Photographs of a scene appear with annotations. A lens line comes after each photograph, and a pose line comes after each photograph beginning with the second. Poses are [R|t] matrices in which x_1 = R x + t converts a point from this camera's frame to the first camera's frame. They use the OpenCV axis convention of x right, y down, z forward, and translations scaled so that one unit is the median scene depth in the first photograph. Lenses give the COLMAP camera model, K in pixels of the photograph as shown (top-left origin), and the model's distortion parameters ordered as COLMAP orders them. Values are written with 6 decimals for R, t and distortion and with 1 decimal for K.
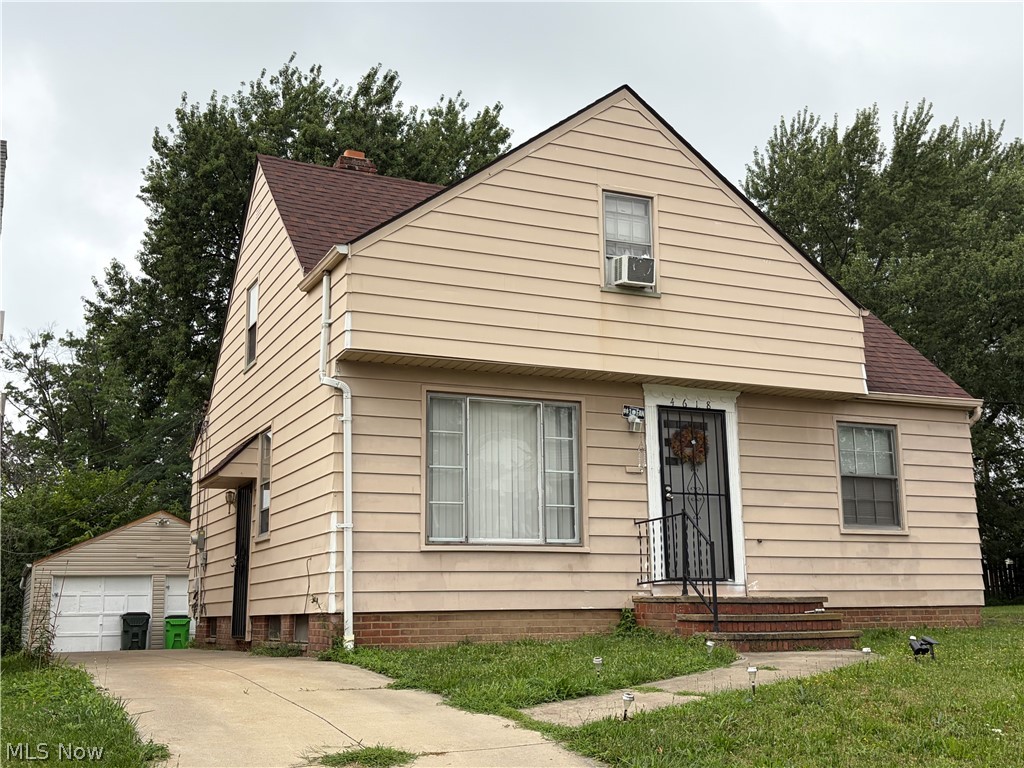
lens RADIAL K [[1147.6, 0, 503.9], [0, 1147.6, 389.5], [0, 0, 1]] dist [0.026144, 0.000000]
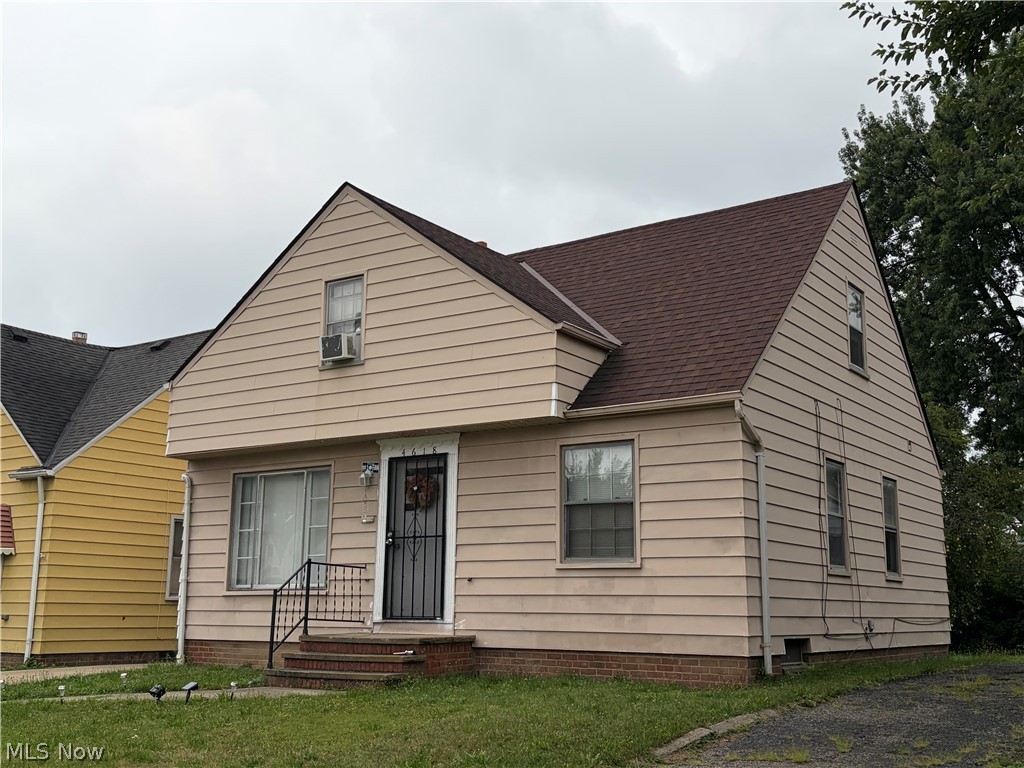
lens RADIAL K [[1147.6, 0, 507.6], [0, 1147.6, 376.3], [0, 0, 1]] dist [0.026144, 0.000000]
pose [[0.513348, -0.156382, -0.843812, 1.132032], [0.149711, 0.984498, -0.091376, 0.054098], [0.845021, -0.079421, 0.528803, 0.520408]]
